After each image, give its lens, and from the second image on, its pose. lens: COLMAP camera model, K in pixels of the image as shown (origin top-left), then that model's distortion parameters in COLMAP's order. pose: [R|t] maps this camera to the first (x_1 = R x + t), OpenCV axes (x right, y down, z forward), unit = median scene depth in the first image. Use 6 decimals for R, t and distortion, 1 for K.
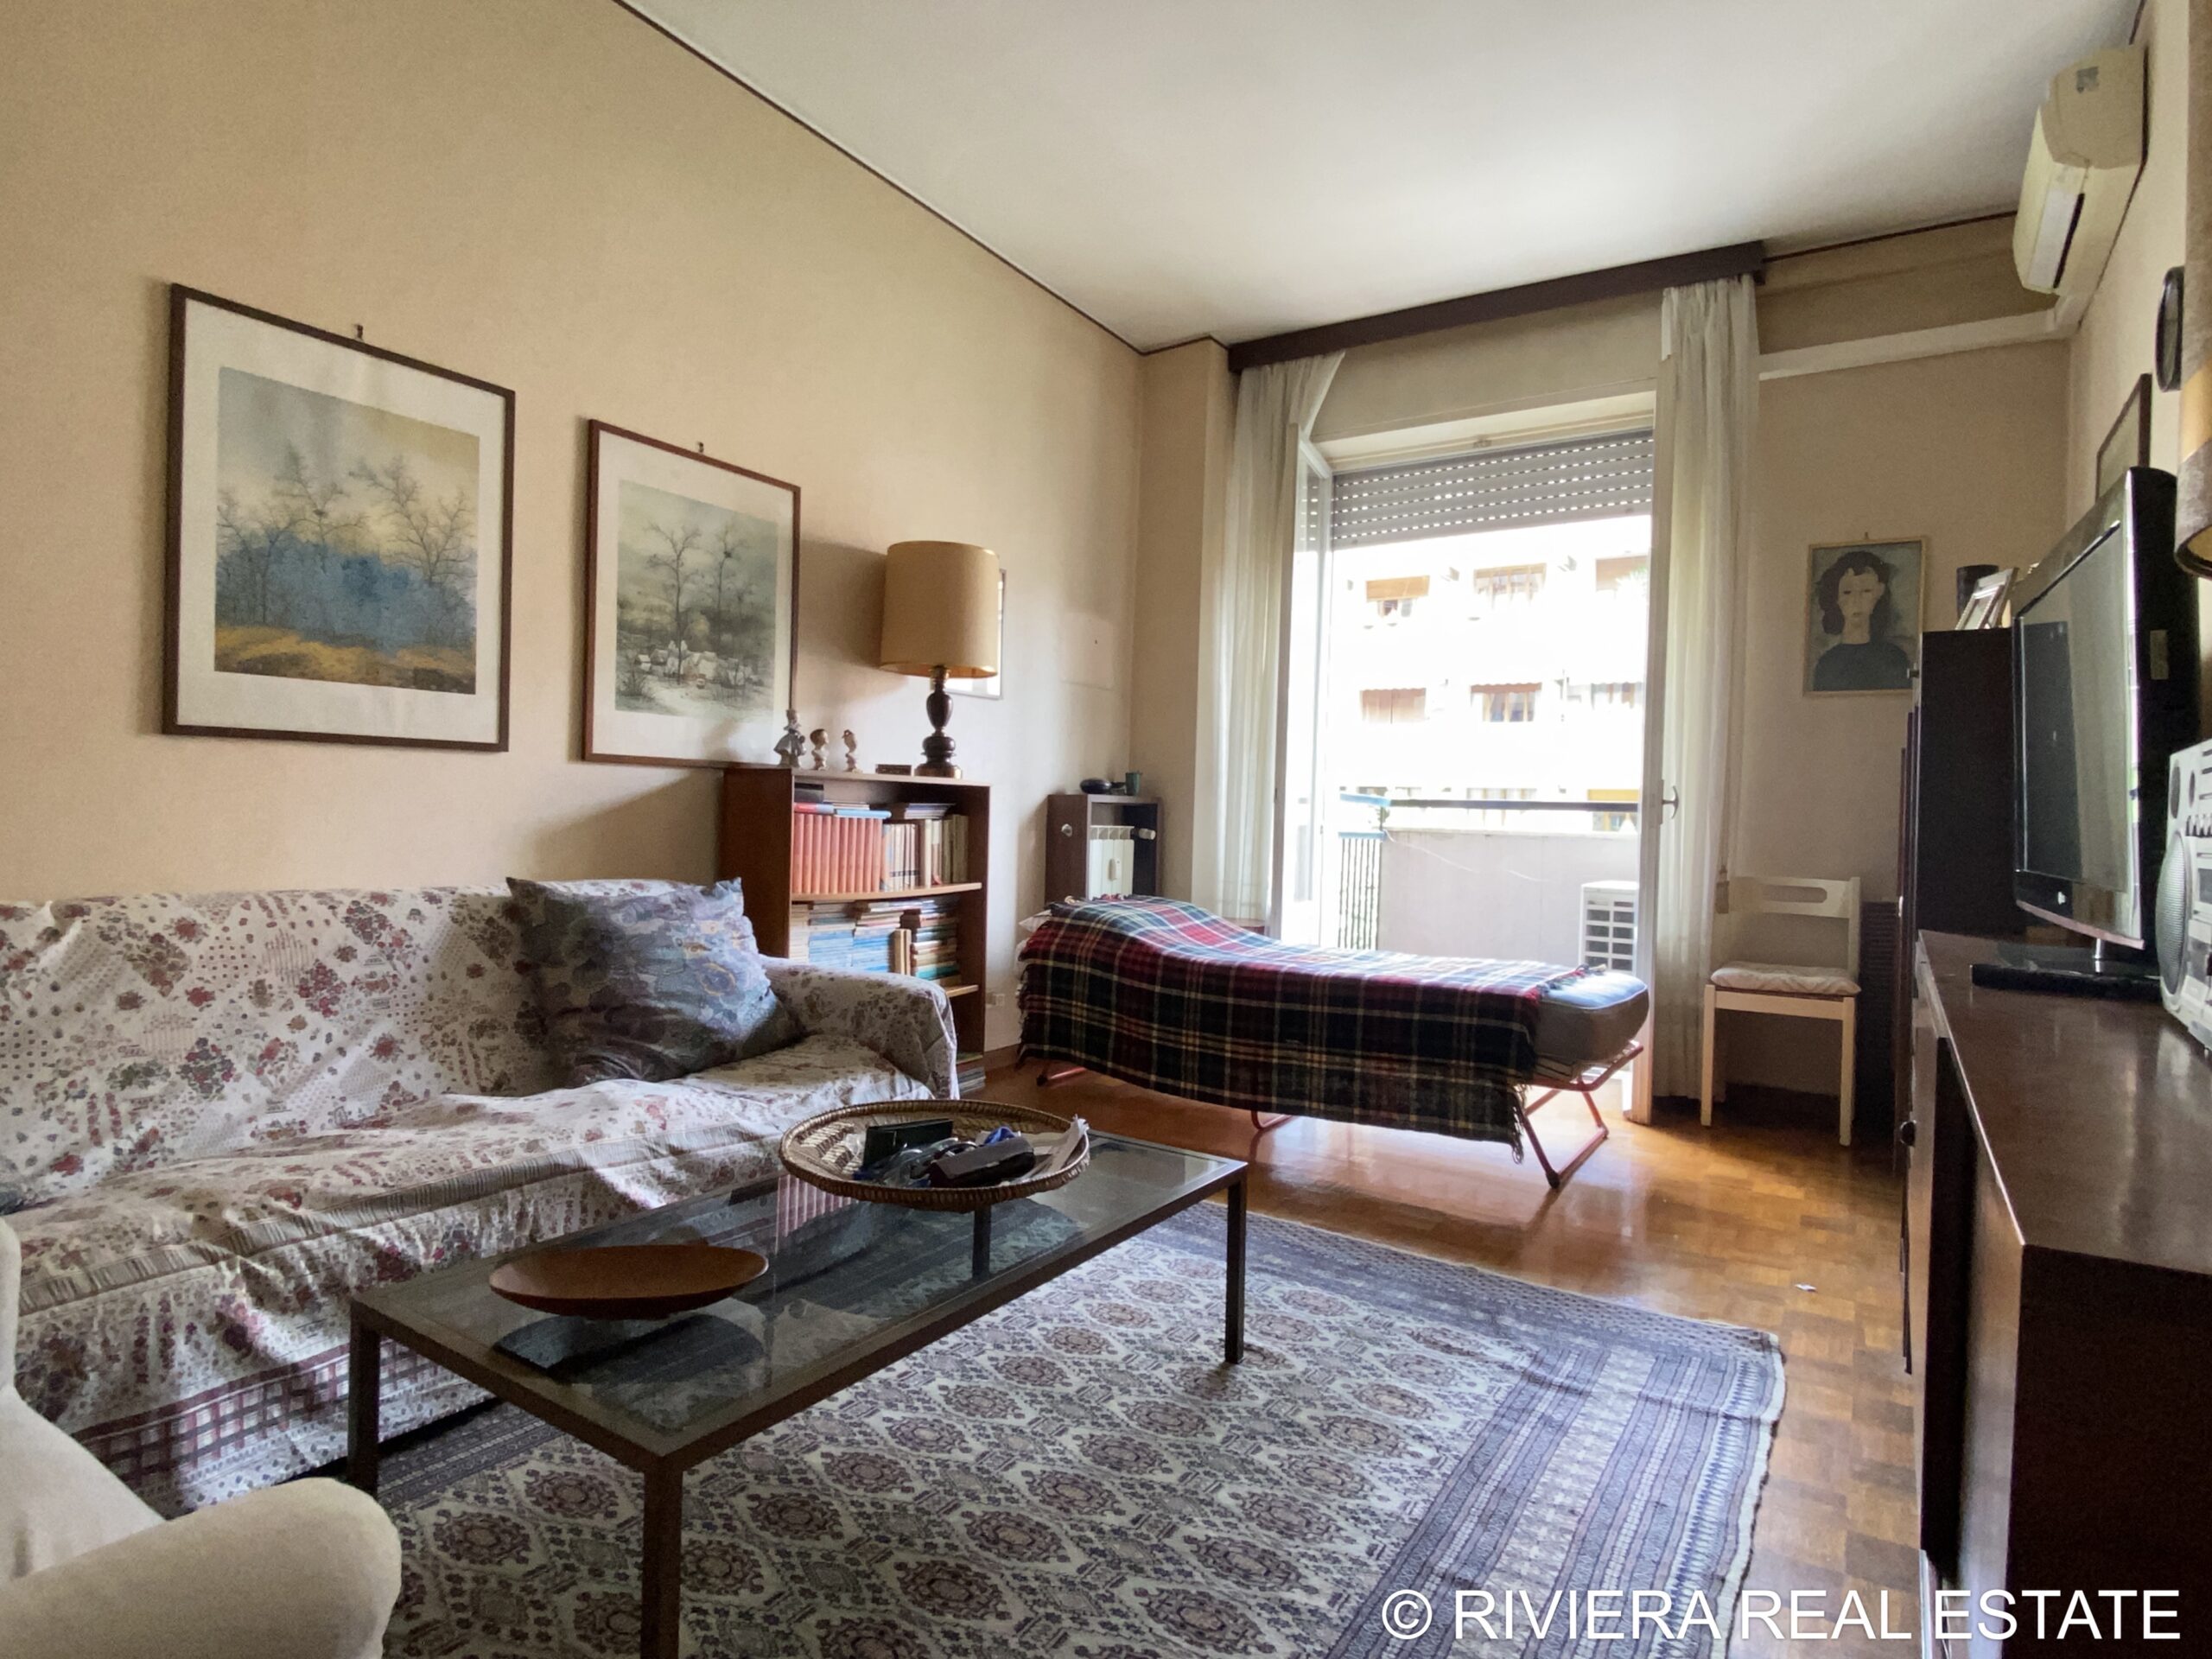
lens RADIAL K [[1188.7, 0, 1106.0], [0, 1188.7, 829.5], [0, 0, 1]] dist [0.028422, -0.039182]
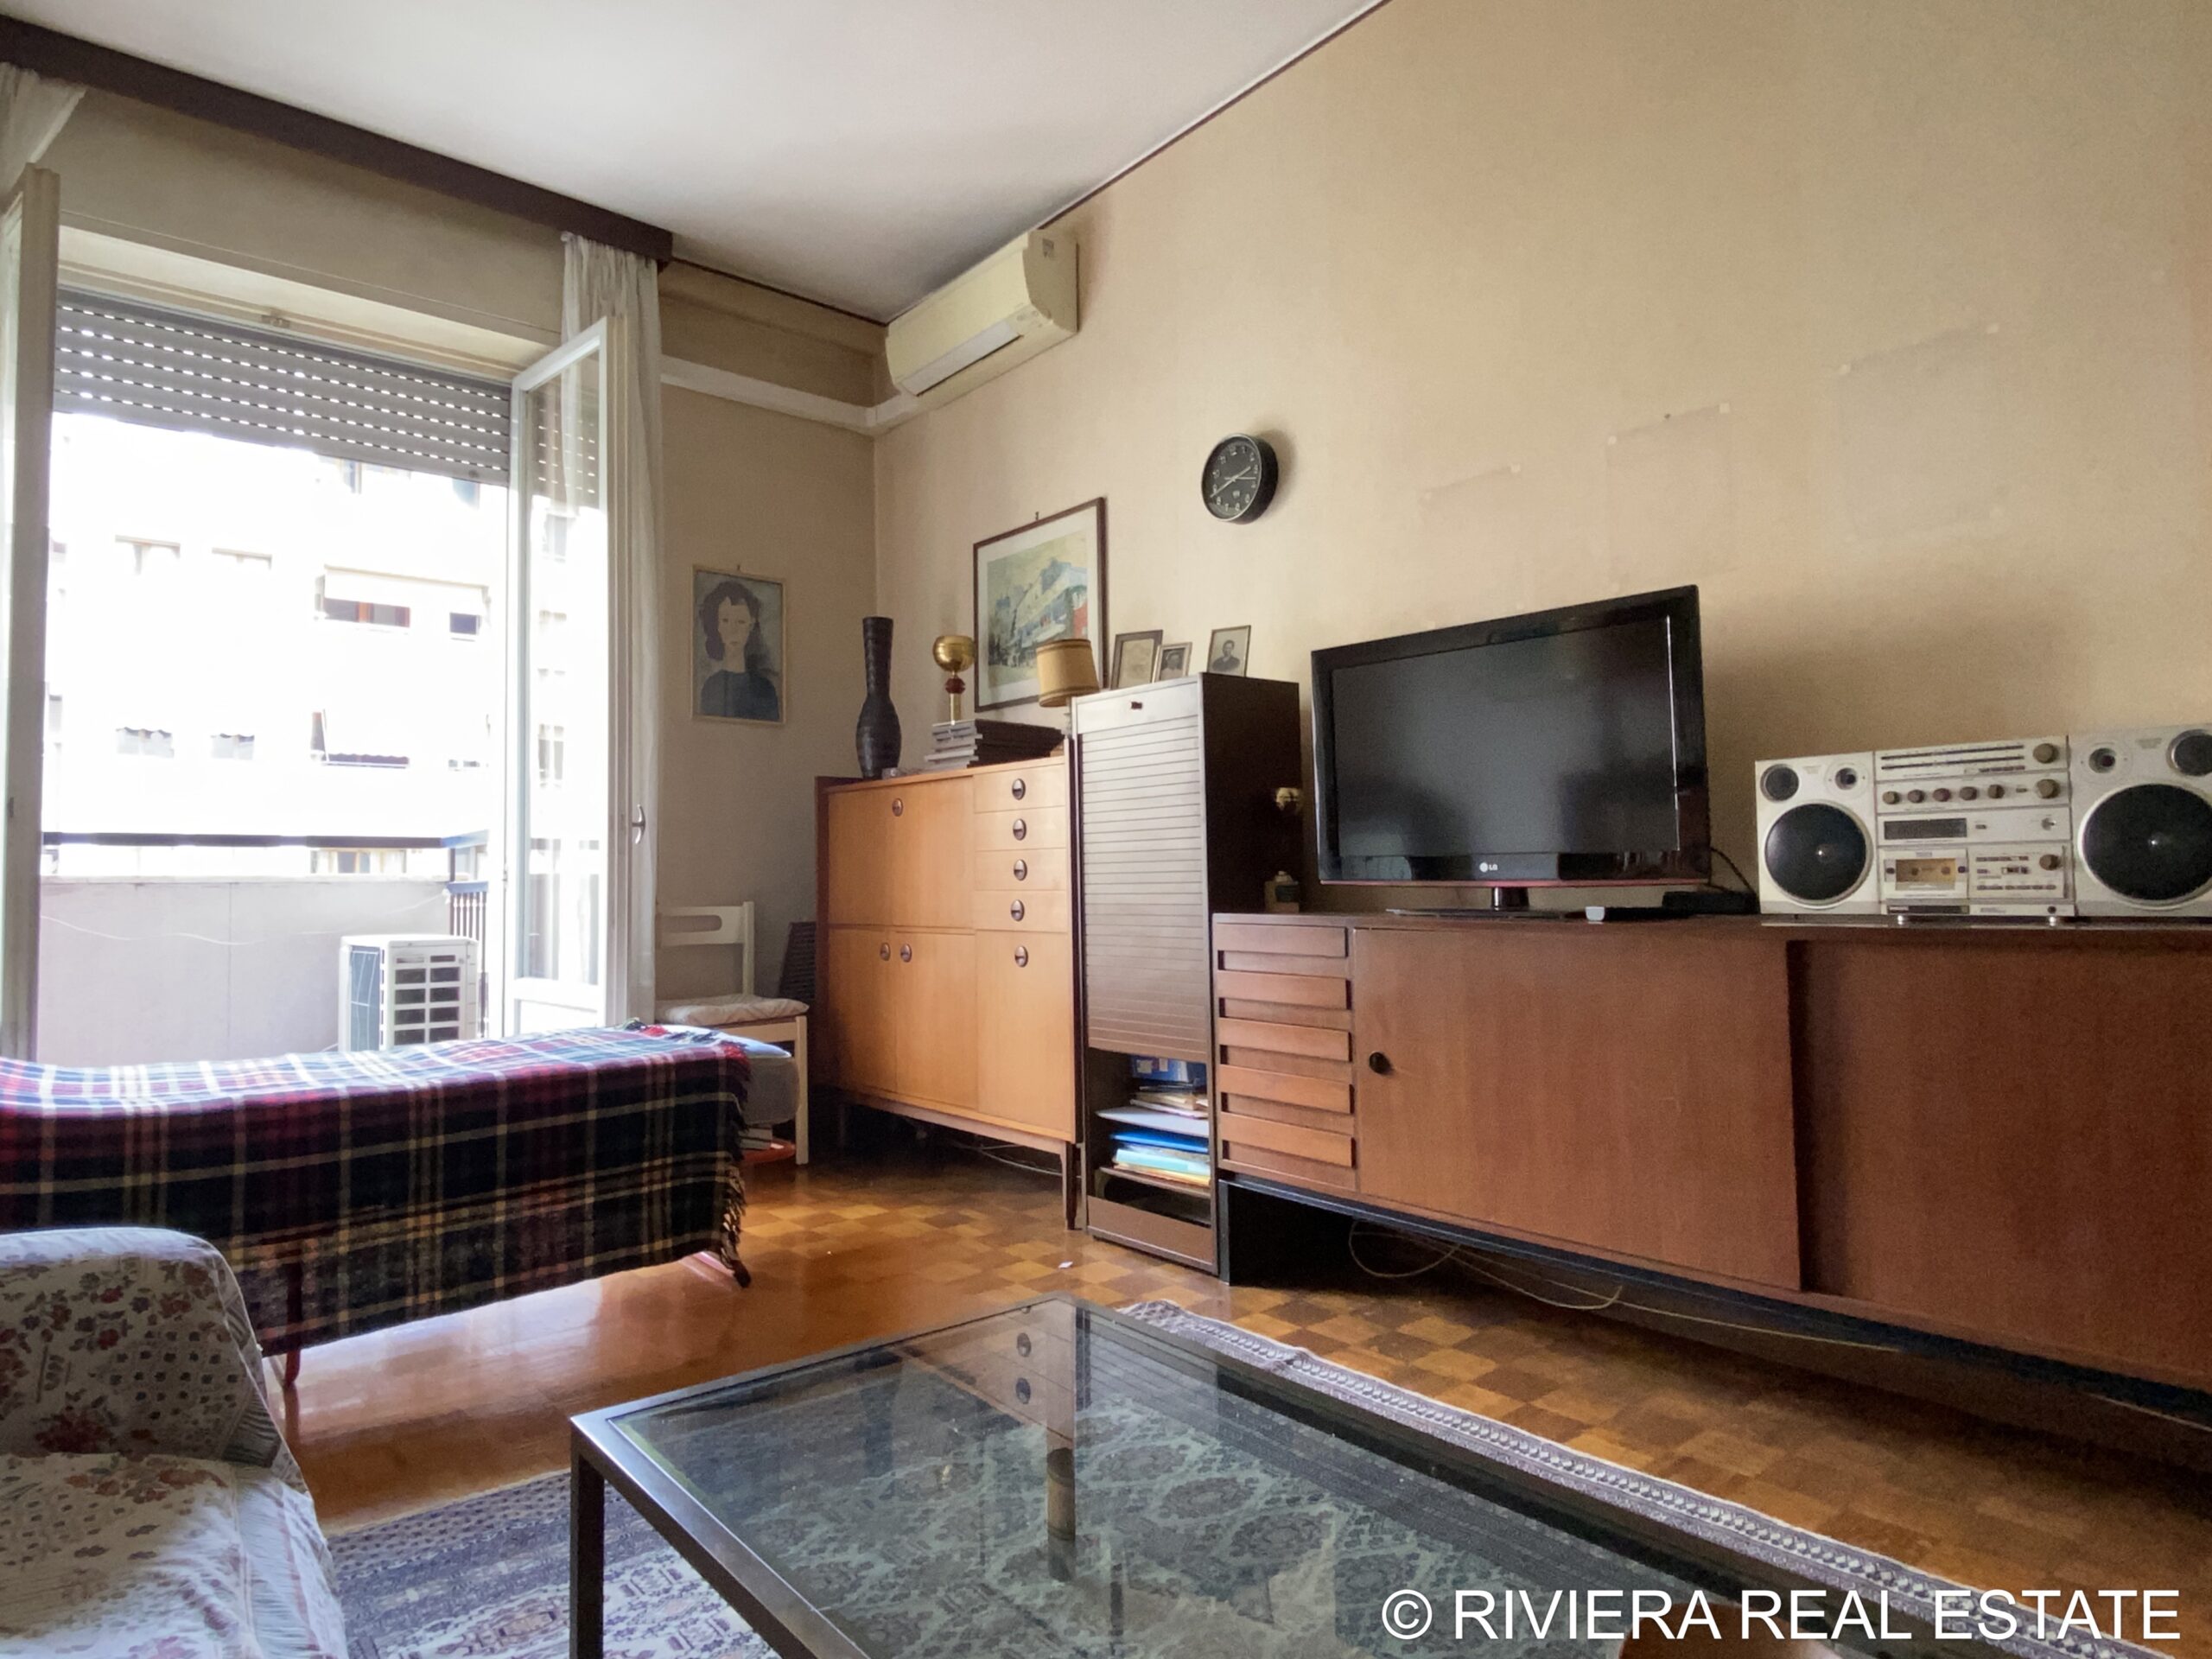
lens RADIAL K [[1296.6, 0, 1106.0], [0, 1296.6, 829.5], [0, 0, 1]] dist [0.053074, -0.046849]
pose [[0.289591, 0.004055, 0.957142, -0.385022], [0.033930, 0.999319, -0.014499, 0.005157], [-0.956549, 0.036675, 0.289256, 0.437726]]
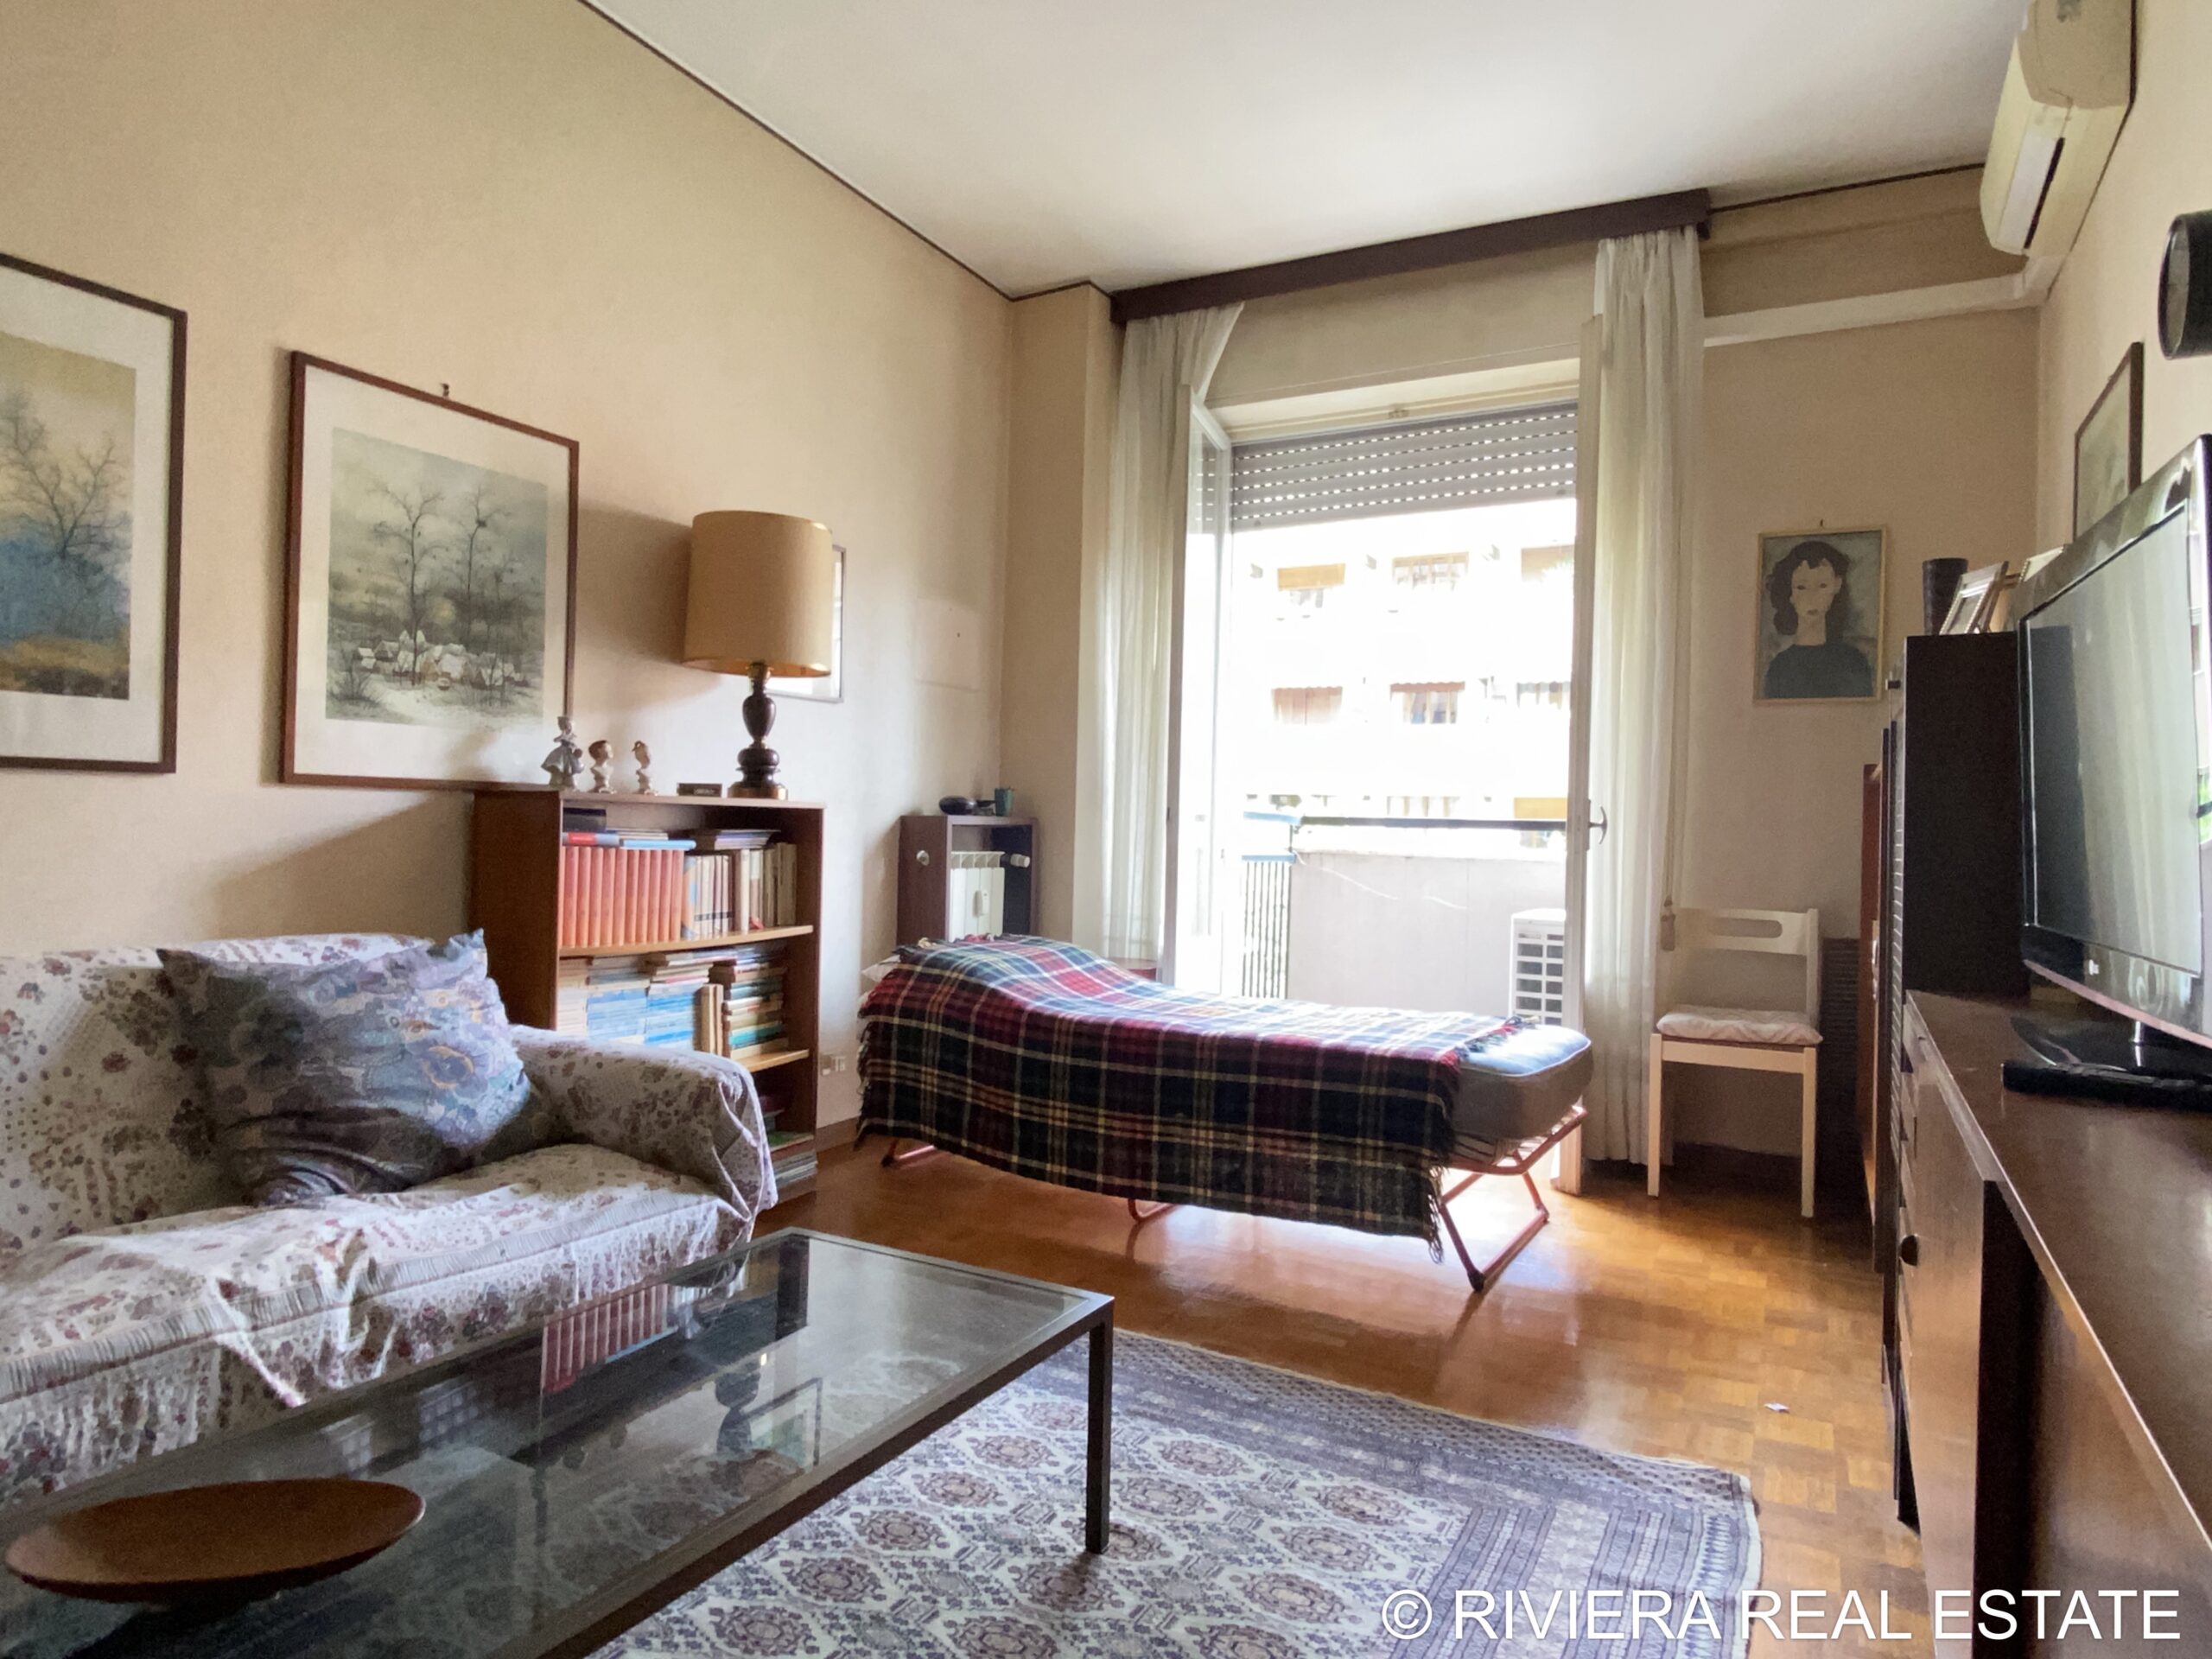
lens RADIAL K [[1314.2, 0, 1118.7], [0, 1314.2, 830.8], [0, 0, 1]] dist [0.032906, -0.051066]
pose [[0.995735, -0.005147, 0.092115, 0.028650], [0.005789, 0.999961, -0.006701, -0.016490], [-0.092077, 0.007206, 0.995726, 0.081643]]
